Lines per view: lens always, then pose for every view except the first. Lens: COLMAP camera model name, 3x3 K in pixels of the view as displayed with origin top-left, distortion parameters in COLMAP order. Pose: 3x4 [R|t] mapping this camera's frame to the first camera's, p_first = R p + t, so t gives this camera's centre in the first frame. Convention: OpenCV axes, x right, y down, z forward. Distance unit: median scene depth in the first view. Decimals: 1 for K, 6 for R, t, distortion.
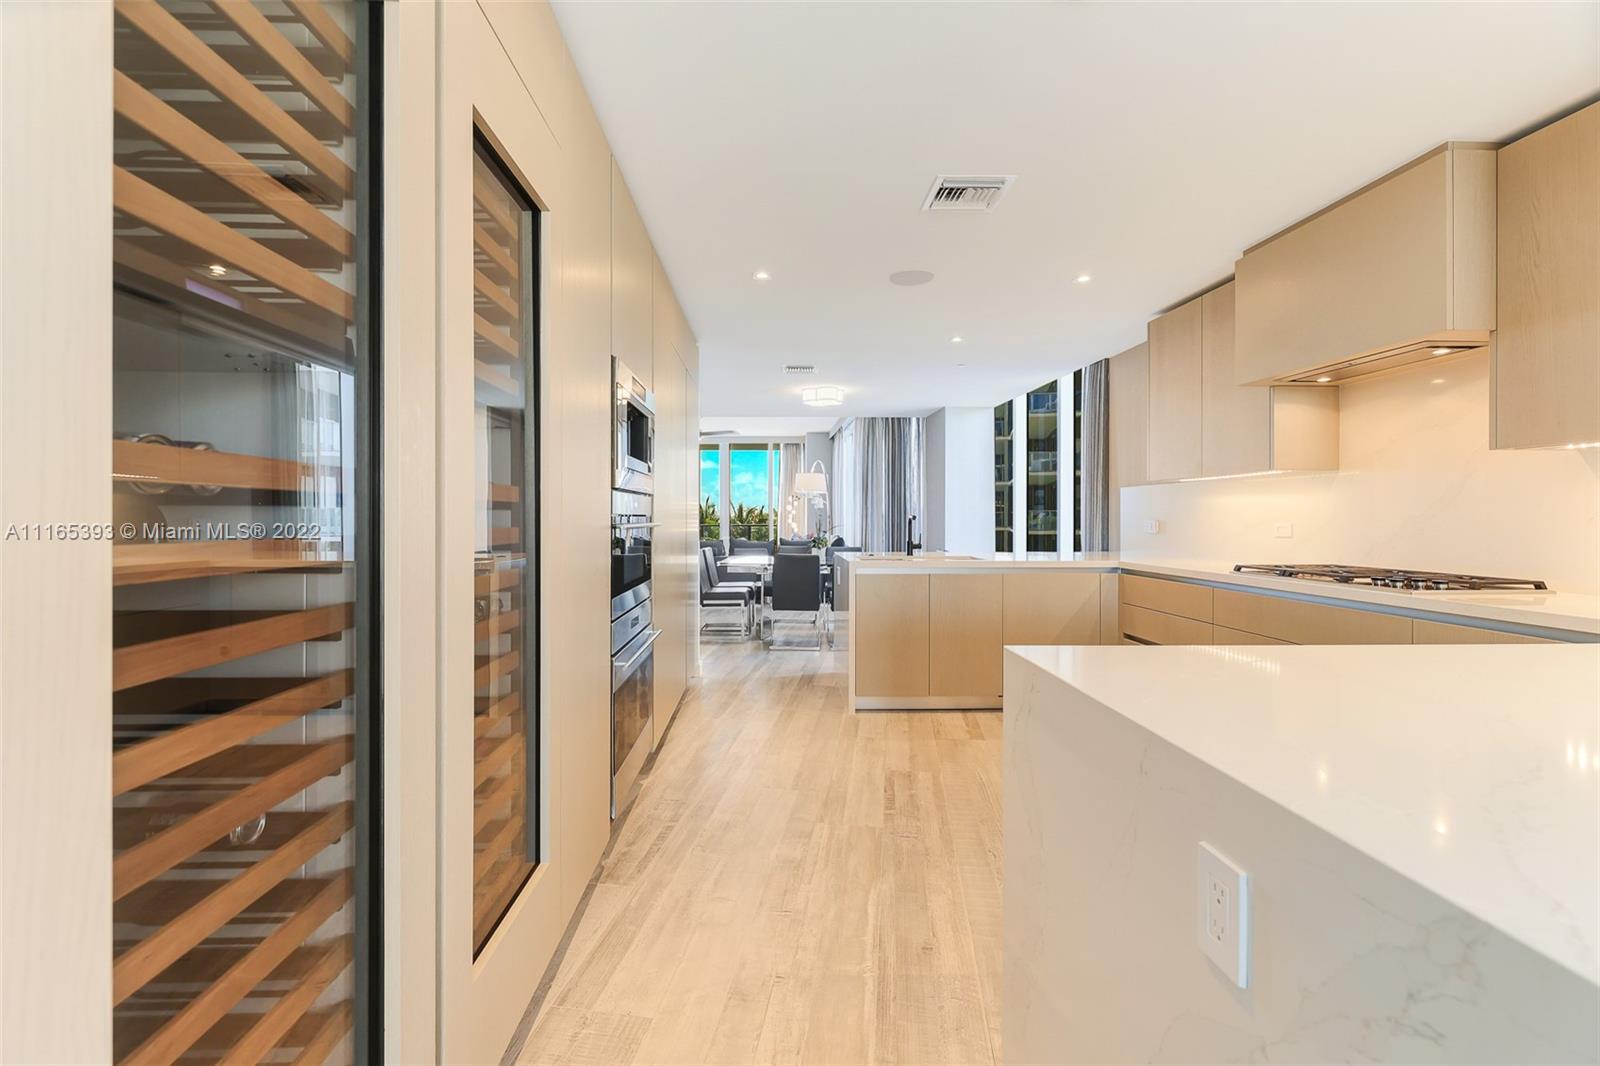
lens RADIAL K [[678.4, 0, 798.2], [0, 678.4, 529.1], [0, 0, 1]] dist [0.001526, -0.000231]
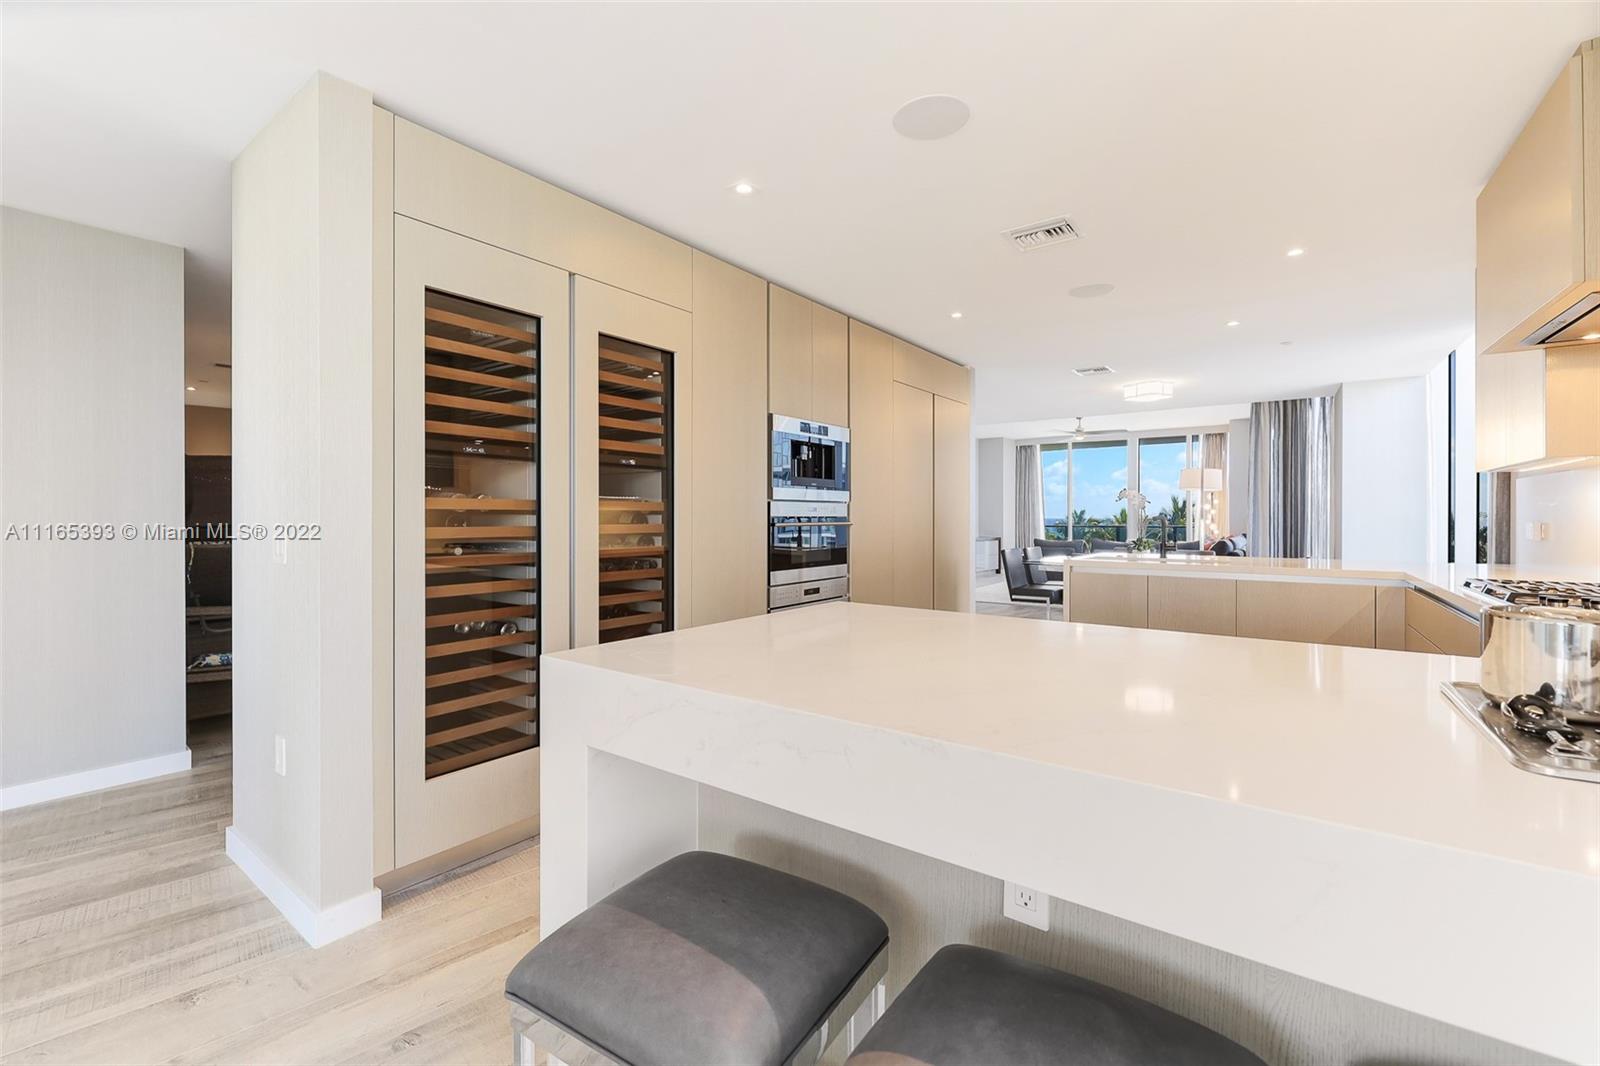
lens RADIAL K [[678.4, 0, 801.5], [0, 678.4, 522.9], [0, 0, 1]] dist [0.001526, -0.000231]
pose [[0.799588, 0.004951, -0.600529, 0.166797], [-0.010392, 0.999930, -0.005593, 0.000092], [0.600460, 0.010713, 0.799583, -0.040359]]
